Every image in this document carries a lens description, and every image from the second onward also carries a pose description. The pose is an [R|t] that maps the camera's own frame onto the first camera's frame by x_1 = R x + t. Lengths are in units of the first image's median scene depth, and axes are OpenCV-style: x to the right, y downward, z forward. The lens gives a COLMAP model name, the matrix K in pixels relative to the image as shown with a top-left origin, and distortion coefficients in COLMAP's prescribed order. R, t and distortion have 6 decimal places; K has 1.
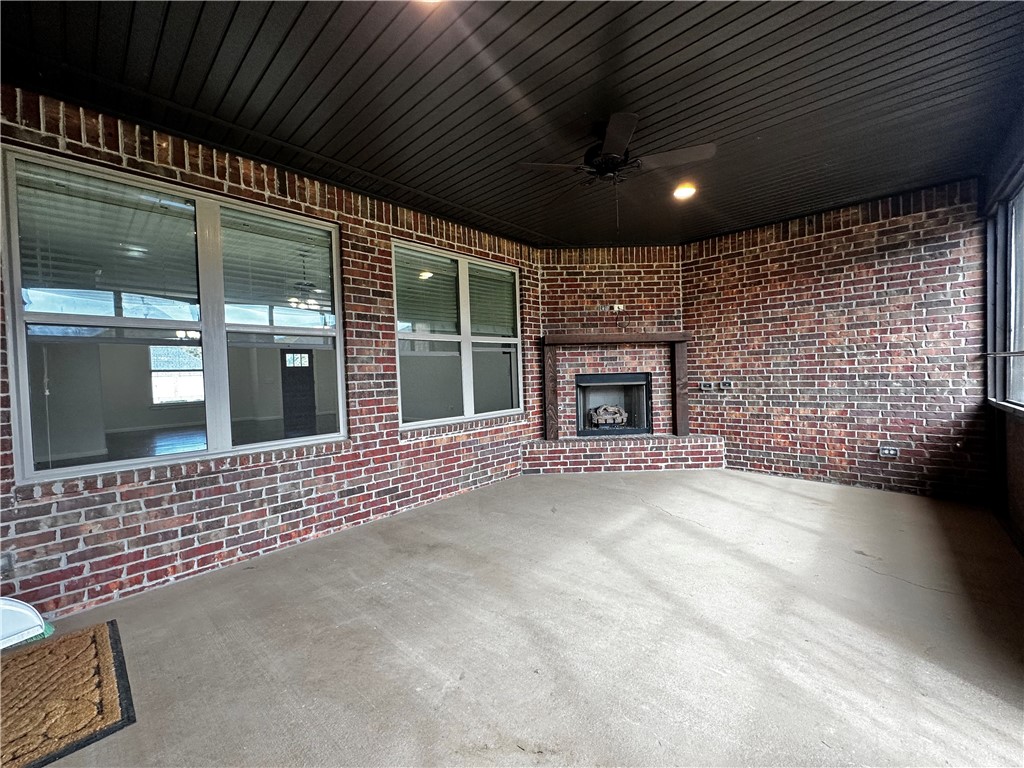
lens RADIAL K [[407.9, 0, 512.0], [0, 407.9, 384.0], [0, 0, 1]] dist [-0.002056, 0.000049]
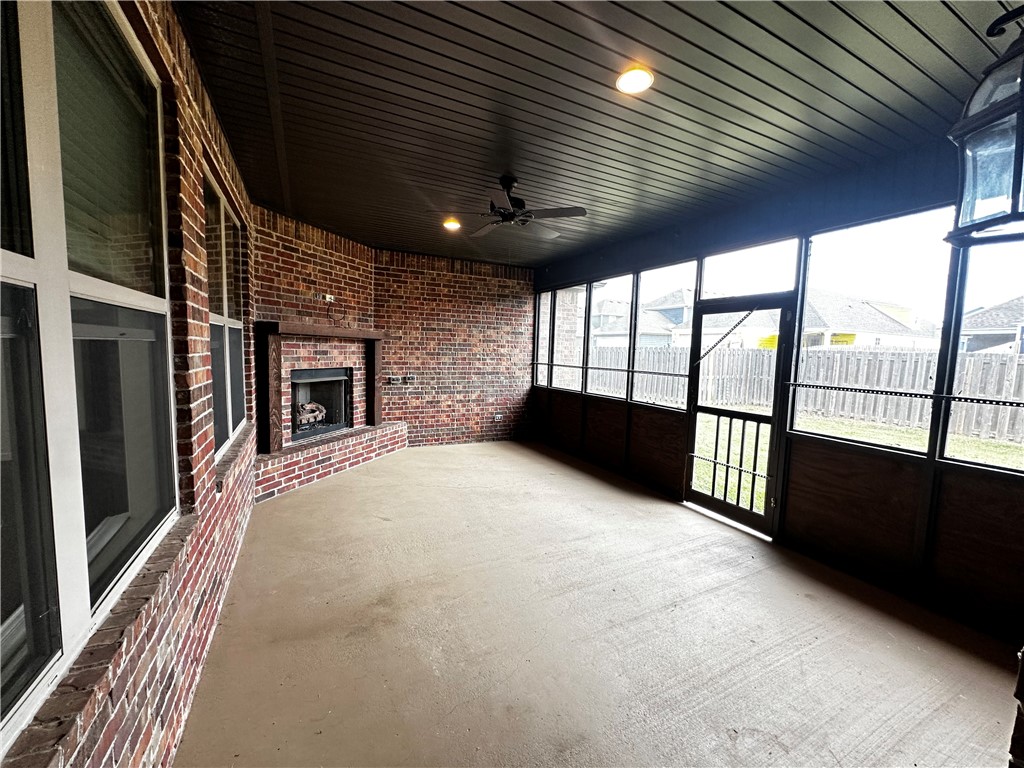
lens RADIAL K [[407.9, 0, 512.0], [0, 407.9, 384.0], [0, 0, 1]] dist [-0.002056, 0.000049]
pose [[0.347471, -0.038515, 0.936899, -0.504745], [-0.013736, 0.998840, 0.046156, -0.041824], [-0.937590, -0.028907, 0.346539, 0.295248]]
